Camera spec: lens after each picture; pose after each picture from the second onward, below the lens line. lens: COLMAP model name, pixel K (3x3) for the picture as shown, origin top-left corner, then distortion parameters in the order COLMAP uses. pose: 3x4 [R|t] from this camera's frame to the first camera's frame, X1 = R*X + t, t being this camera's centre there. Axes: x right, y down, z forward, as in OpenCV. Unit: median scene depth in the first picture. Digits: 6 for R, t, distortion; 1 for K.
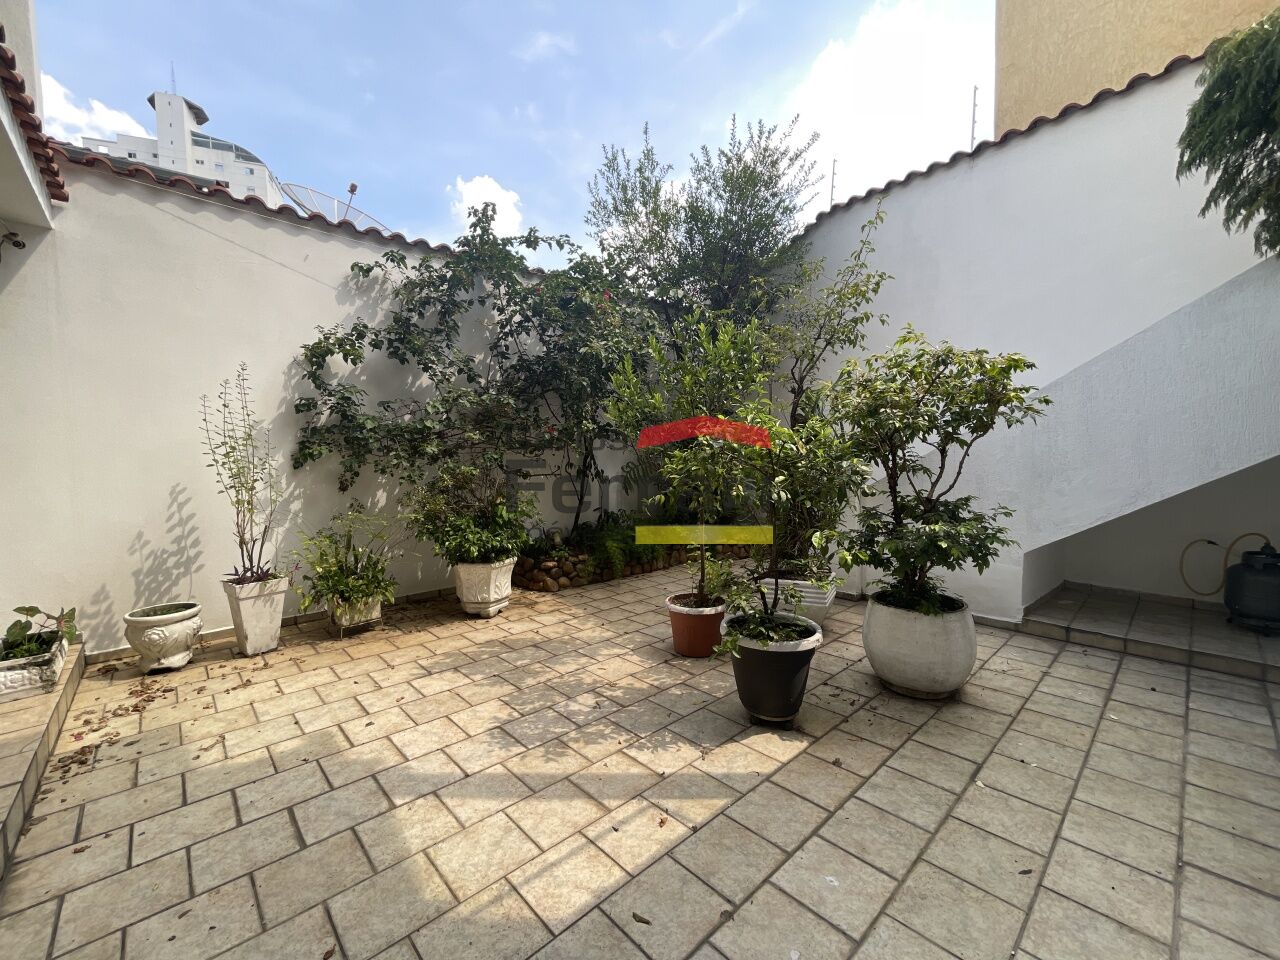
lens RADIAL K [[517.2, 0, 639.4], [0, 517.2, 484.2], [0, 0, 1]] dist [-0.003007, -0.000744]
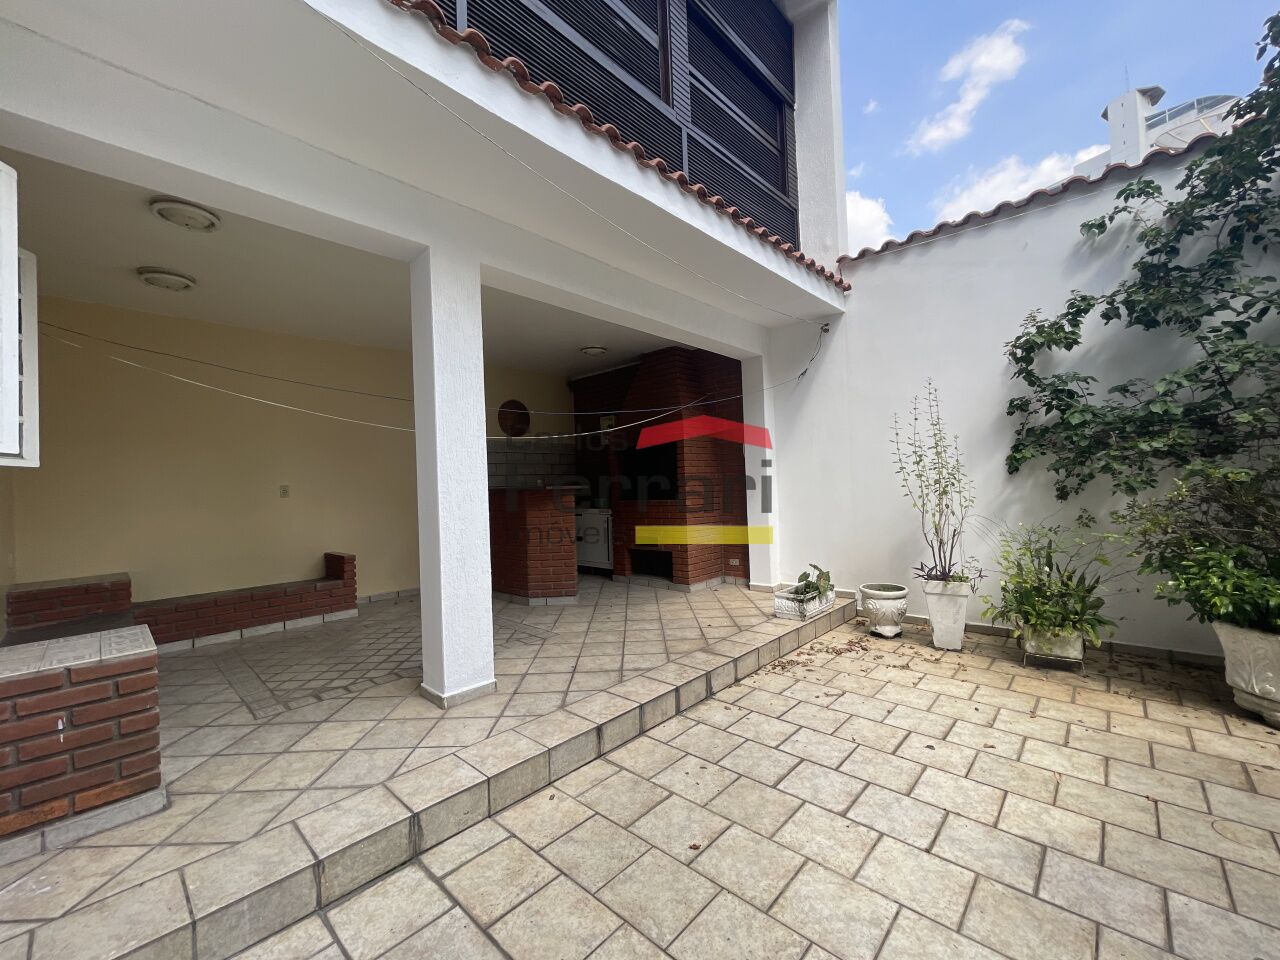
lens RADIAL K [[517.2, 0, 640.1], [0, 517.2, 482.5], [0, 0, 1]] dist [-0.003007, -0.000744]
pose [[0.080977, 0.008742, -0.996678, 0.278668], [-0.019767, 0.999779, 0.007163, -0.008828], [0.996520, 0.019121, 0.081132, 0.299695]]
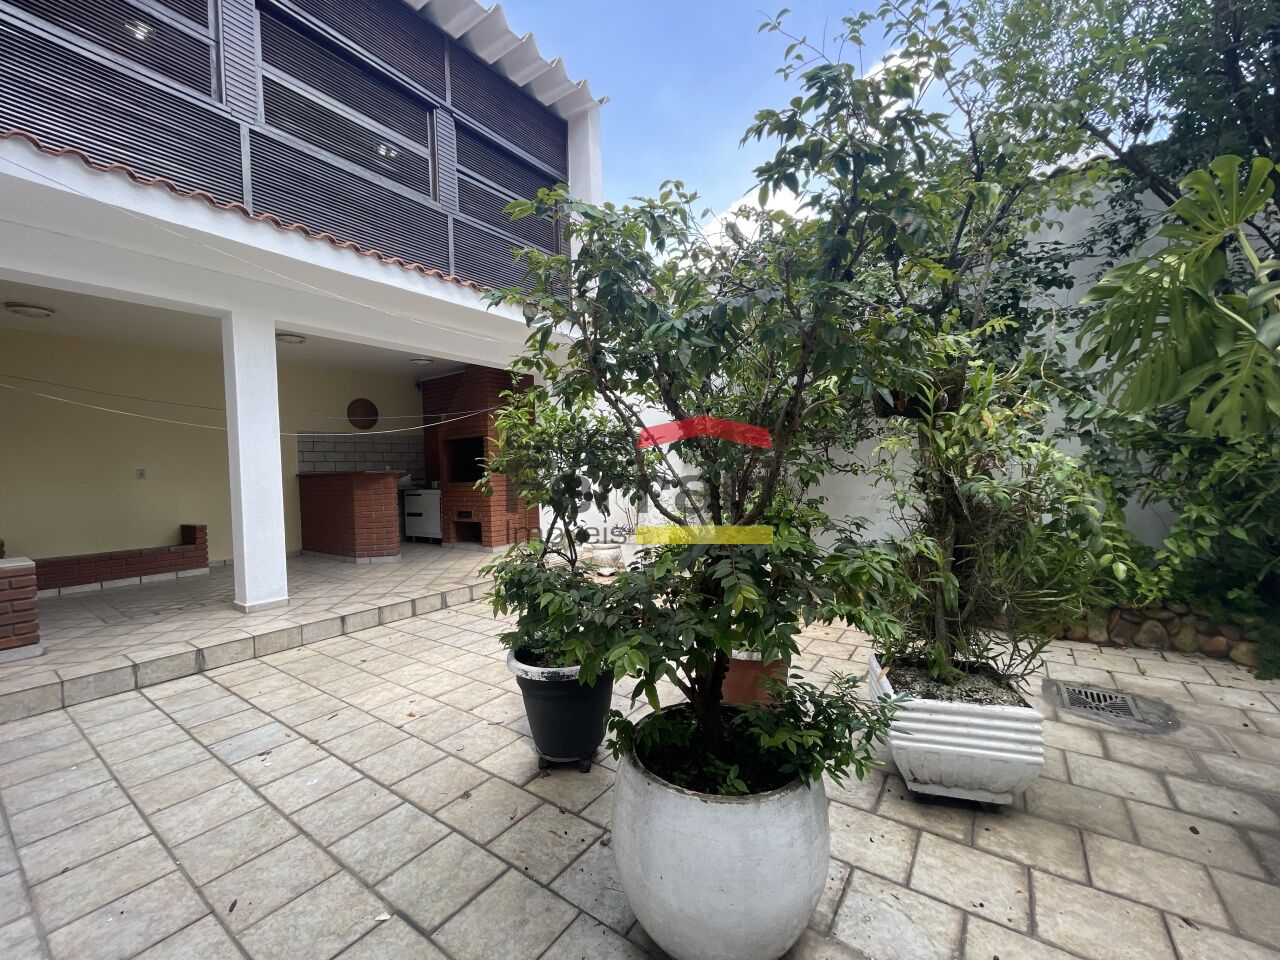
lens RADIAL K [[517.2, 0, 641.0], [0, 517.2, 480.8], [0, 0, 1]] dist [-0.003007, -0.000744]
pose [[0.214188, 0.031350, -0.976289, 0.844778], [-0.025853, 0.999317, 0.026417, -0.020488], [0.976450, 0.019582, 0.214852, 0.712902]]
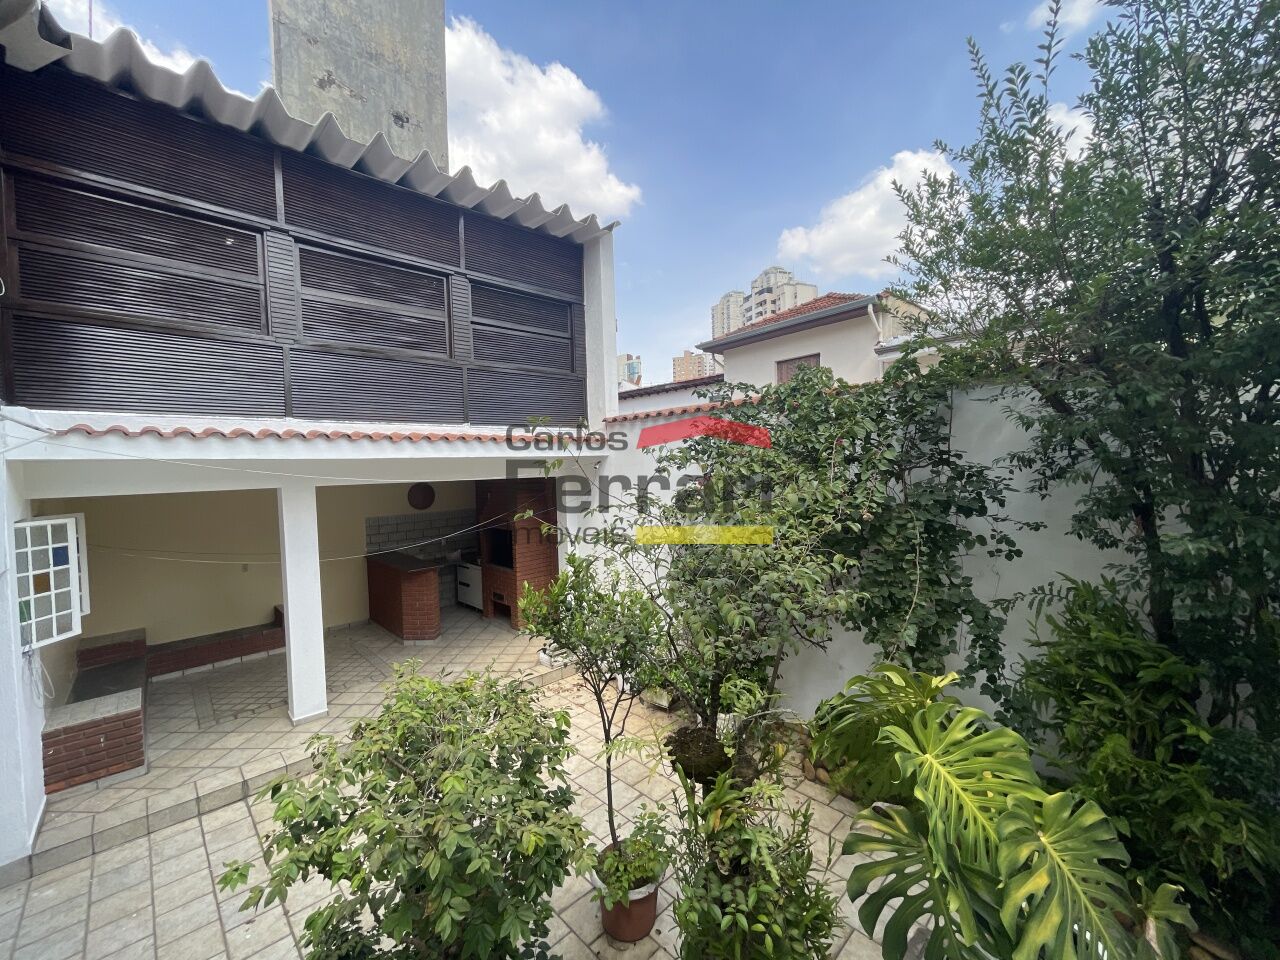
lens RADIAL K [[517.2, 0, 641.5], [0, 517.2, 478.1], [0, 0, 1]] dist [-0.003007, -0.000744]
pose [[0.031918, 0.050435, -0.998217, 0.992013], [-0.028429, 0.998368, 0.049533, -0.491504], [0.999086, 0.026798, 0.033300, 1.031424]]
